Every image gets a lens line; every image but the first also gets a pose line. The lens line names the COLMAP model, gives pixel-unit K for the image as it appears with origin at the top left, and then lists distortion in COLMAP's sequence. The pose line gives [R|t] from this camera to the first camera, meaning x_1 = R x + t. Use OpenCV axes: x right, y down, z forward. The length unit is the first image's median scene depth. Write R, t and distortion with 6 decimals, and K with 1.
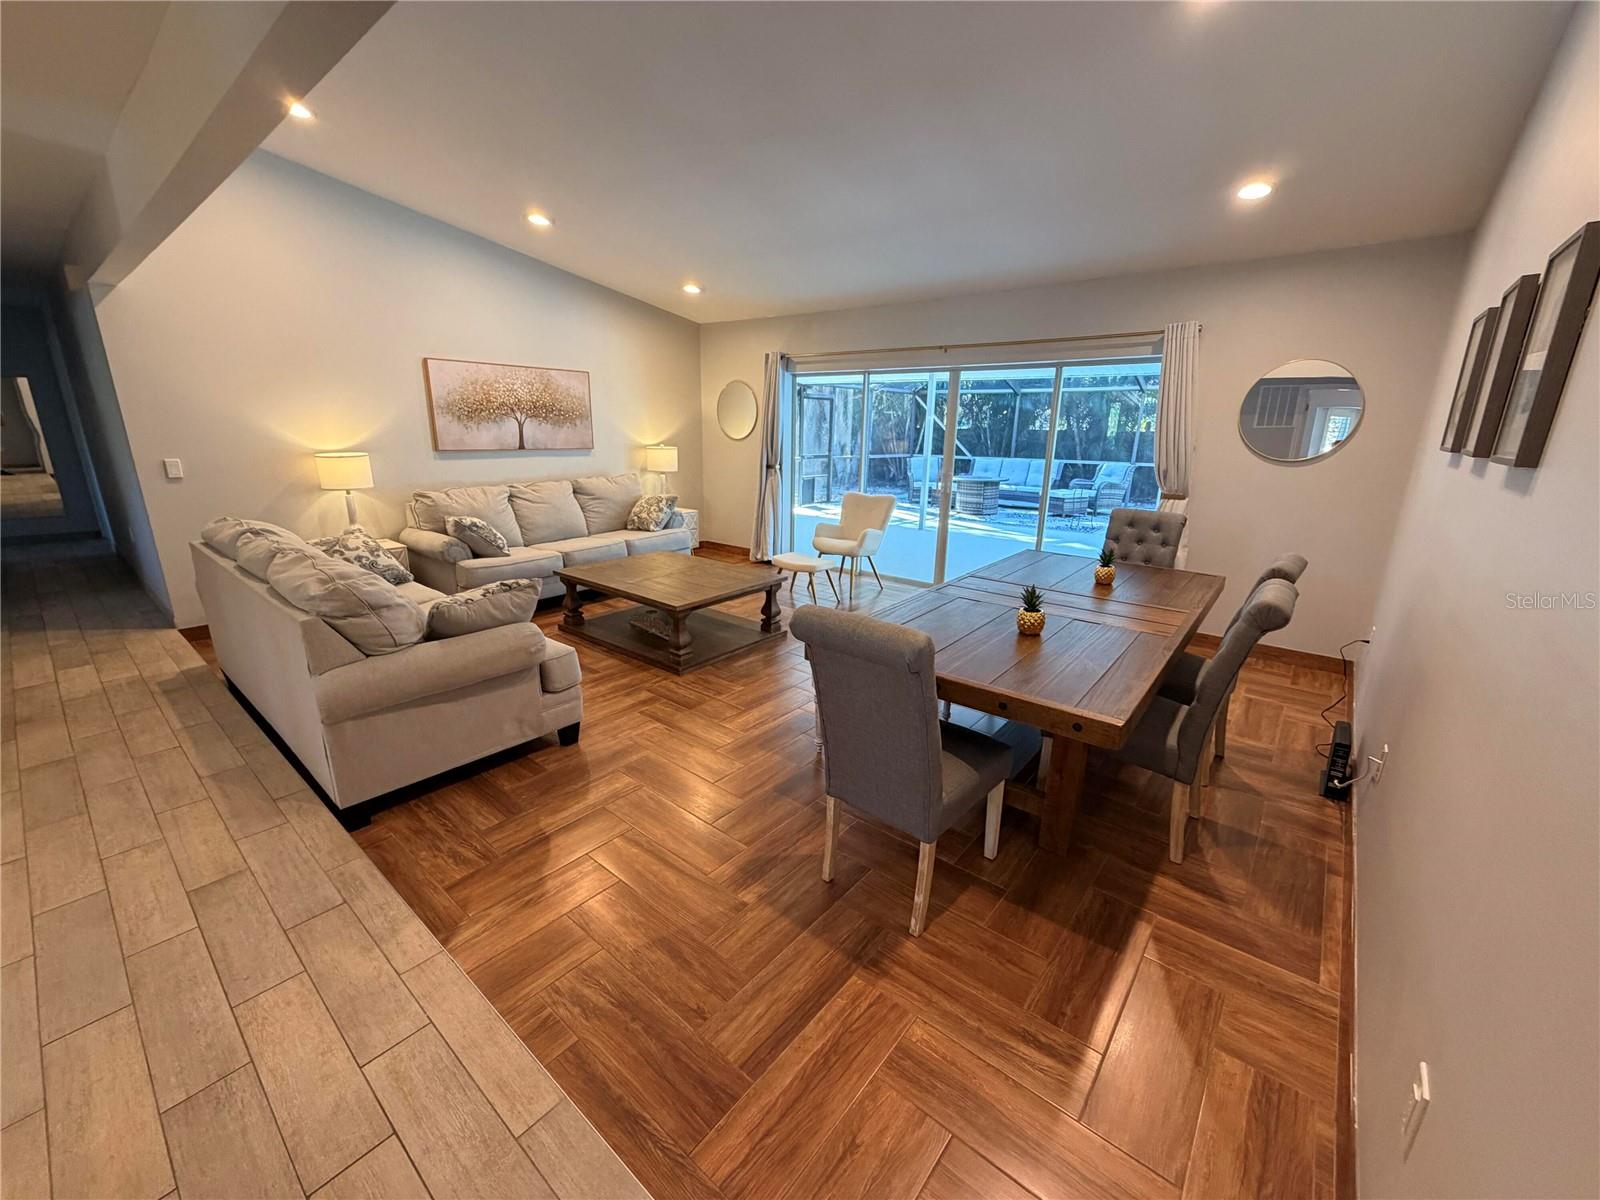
lens RADIAL K [[636.6, 0, 798.2], [0, 636.6, 599.4], [0, 0, 1]] dist [-0.000134, 0.000092]
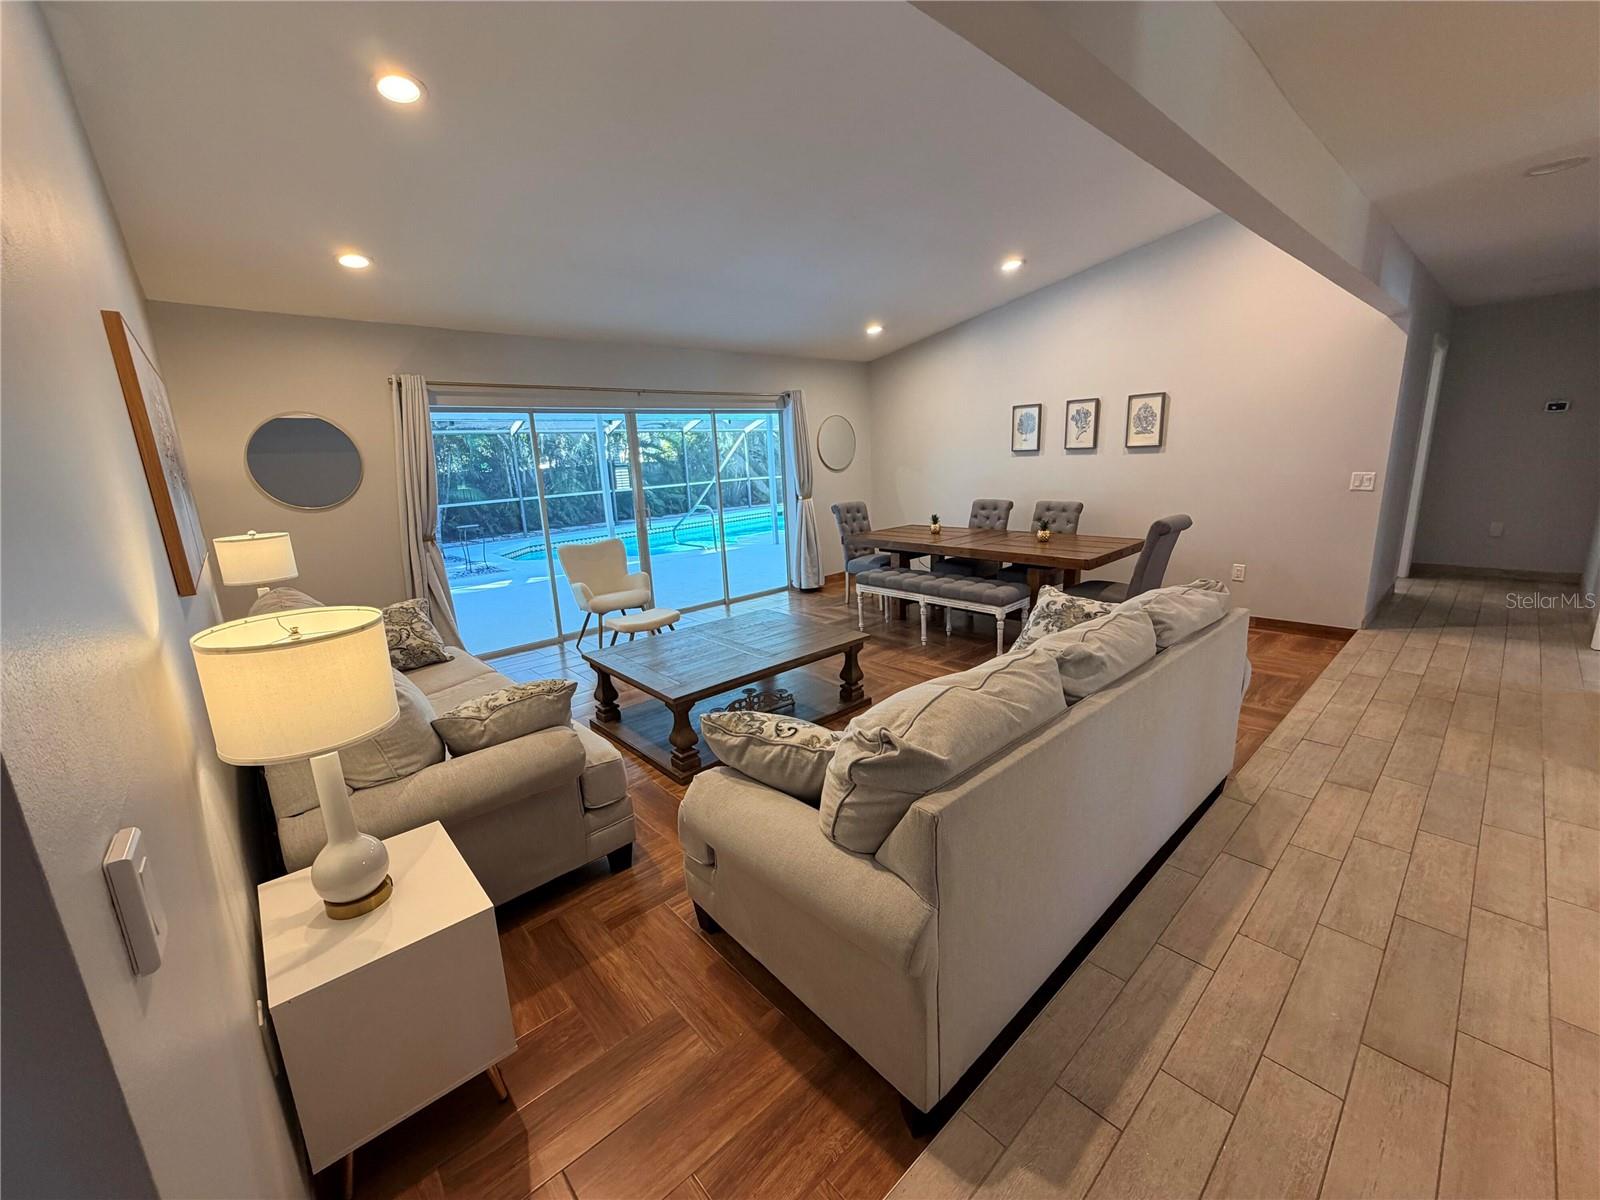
lens RADIAL K [[636.6, 0, 798.2], [0, 636.6, 599.4], [0, 0, 1]] dist [-0.000134, 0.000092]
pose [[0.146826, -0.242363, 0.959011, -1.877528], [0.307921, 0.932545, 0.188531, -0.428857], [-0.940014, 0.267618, 0.211551, 1.412089]]
